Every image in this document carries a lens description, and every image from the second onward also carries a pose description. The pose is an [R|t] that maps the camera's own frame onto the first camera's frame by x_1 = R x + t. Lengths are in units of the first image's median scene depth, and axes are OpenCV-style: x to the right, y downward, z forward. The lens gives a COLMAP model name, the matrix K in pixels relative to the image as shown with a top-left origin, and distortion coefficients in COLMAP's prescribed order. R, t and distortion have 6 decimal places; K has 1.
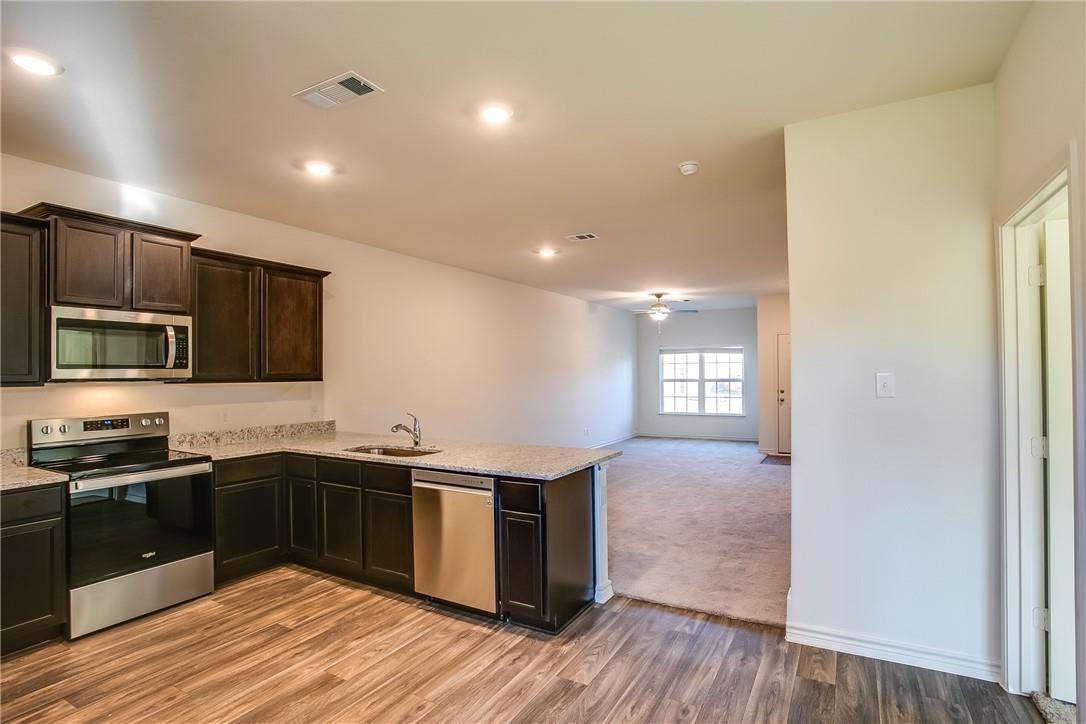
lens RADIAL K [[540.0, 0, 541.3], [0, 540.0, 368.2], [0, 0, 1]] dist [-0.075687, 0.034576]
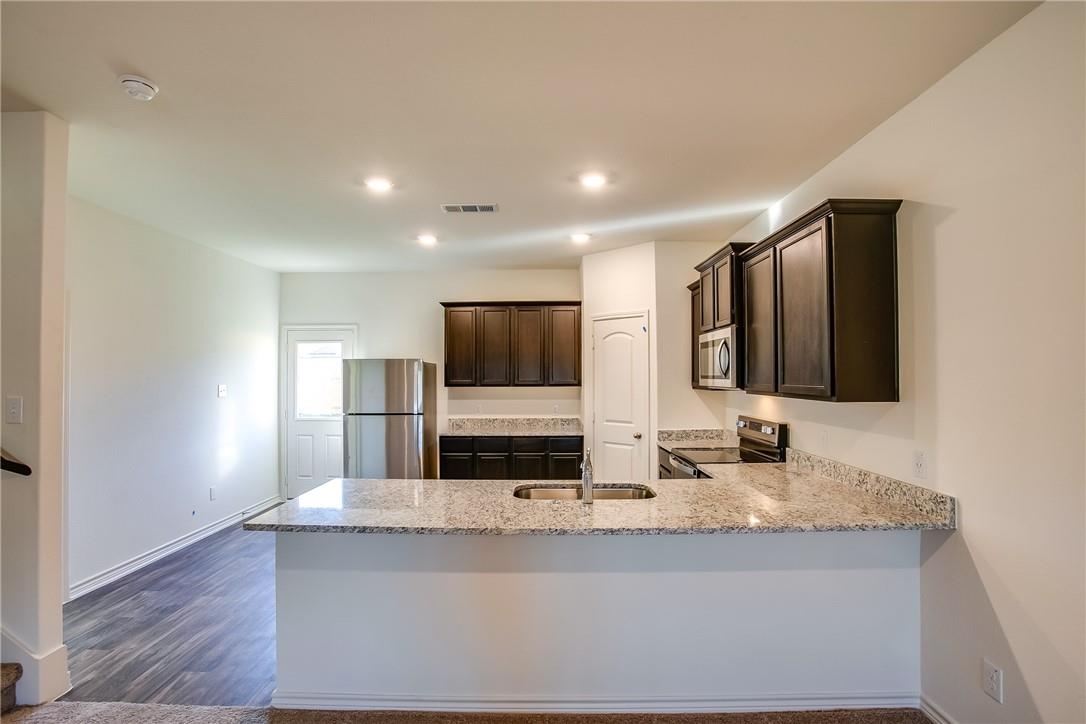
lens RADIAL K [[540.0, 0, 541.3], [0, 540.0, 368.2], [0, 0, 1]] dist [-0.075687, 0.034576]
pose [[-0.871590, 0.006854, -0.490187, 0.157480], [0.017267, 0.999711, -0.016723, -0.008469], [0.489931, -0.023039, -0.871457, 1.770536]]
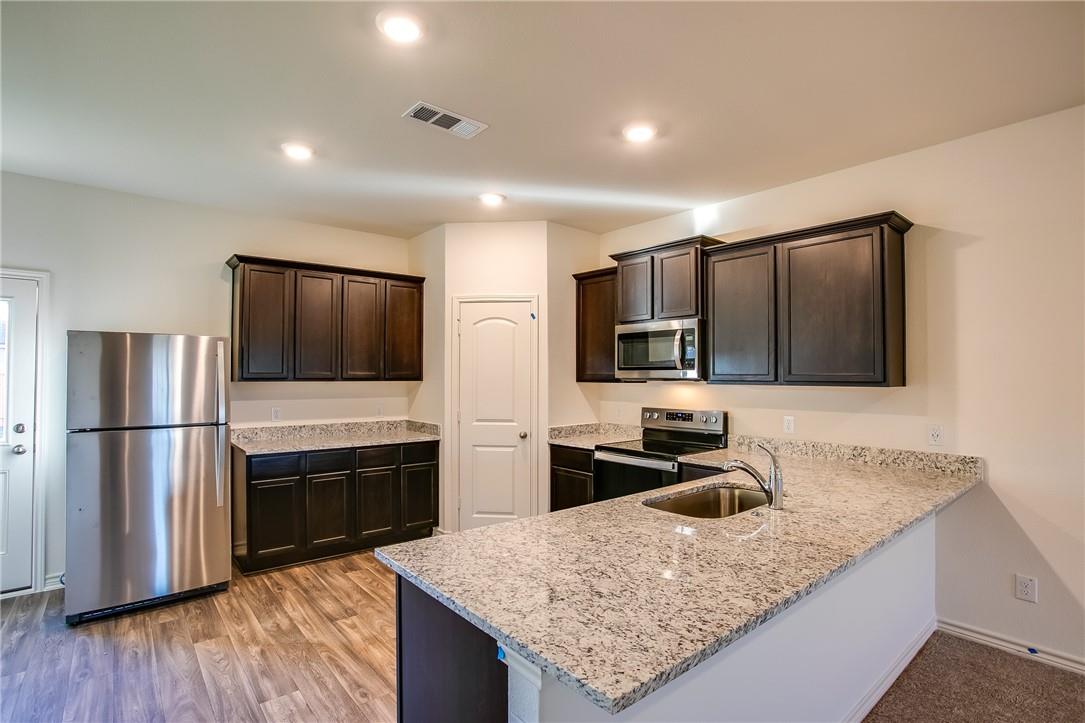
lens RADIAL K [[530.7, 0, 543.1], [0, 530.7, 366.3], [0, 0, 1]] dist [-0.082963, 0.037870]
pose [[-0.337750, -0.008580, -0.941197, 0.404175], [0.009506, 0.999876, -0.012526, 0.005092], [0.941188, -0.013178, -0.337627, 1.097764]]
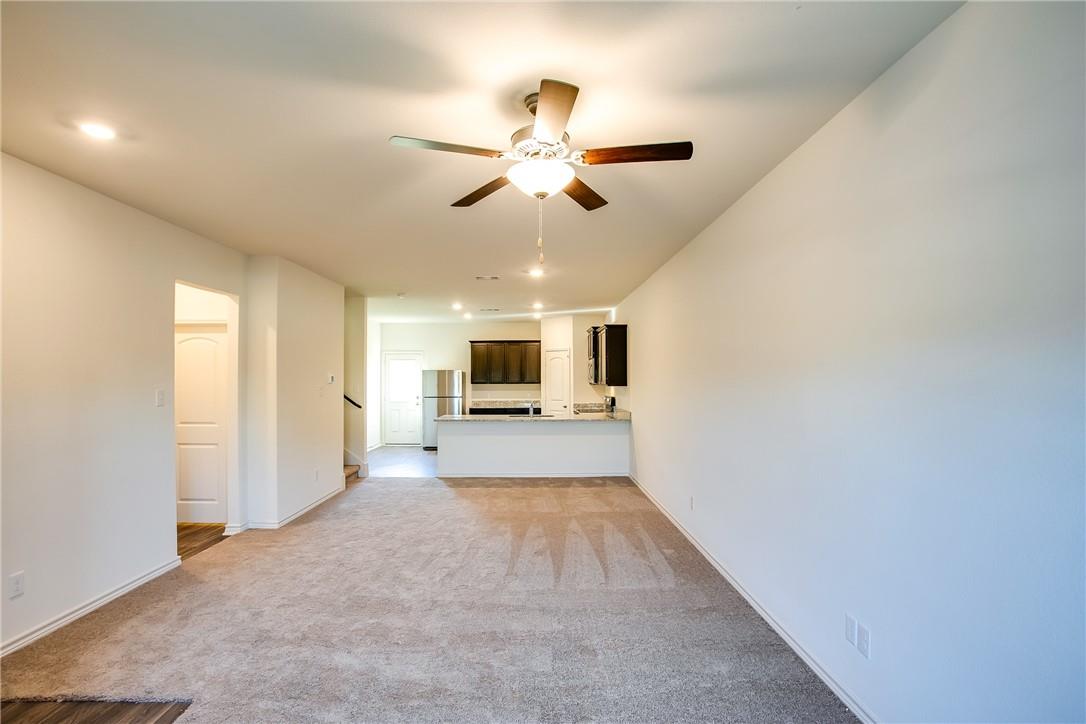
lens RADIAL K [[540.0, 0, 541.3], [0, 540.0, 368.2], [0, 0, 1]] dist [-0.075687, 0.034576]
pose [[-0.859135, 0.003148, -0.511739, 0.936292], [0.016430, 0.999635, -0.021434, -0.001357], [0.511484, -0.026822, -0.858874, 3.251434]]
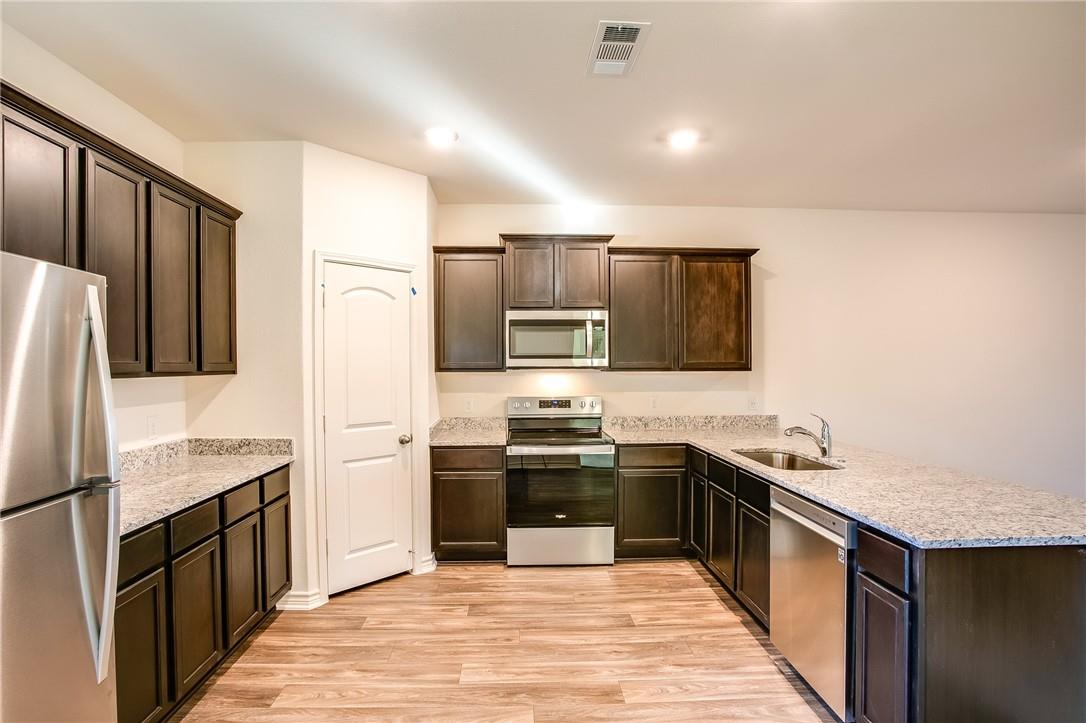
lens RADIAL K [[540.0, 0, 541.3], [0, 540.0, 367.7], [0, 0, 1]] dist [-0.075687, 0.034576]
pose [[0.530365, 0.011196, -0.847696, 0.226150], [0.007036, 0.999820, 0.017608, 0.000321], [0.847740, -0.015303, 0.530191, 0.292316]]
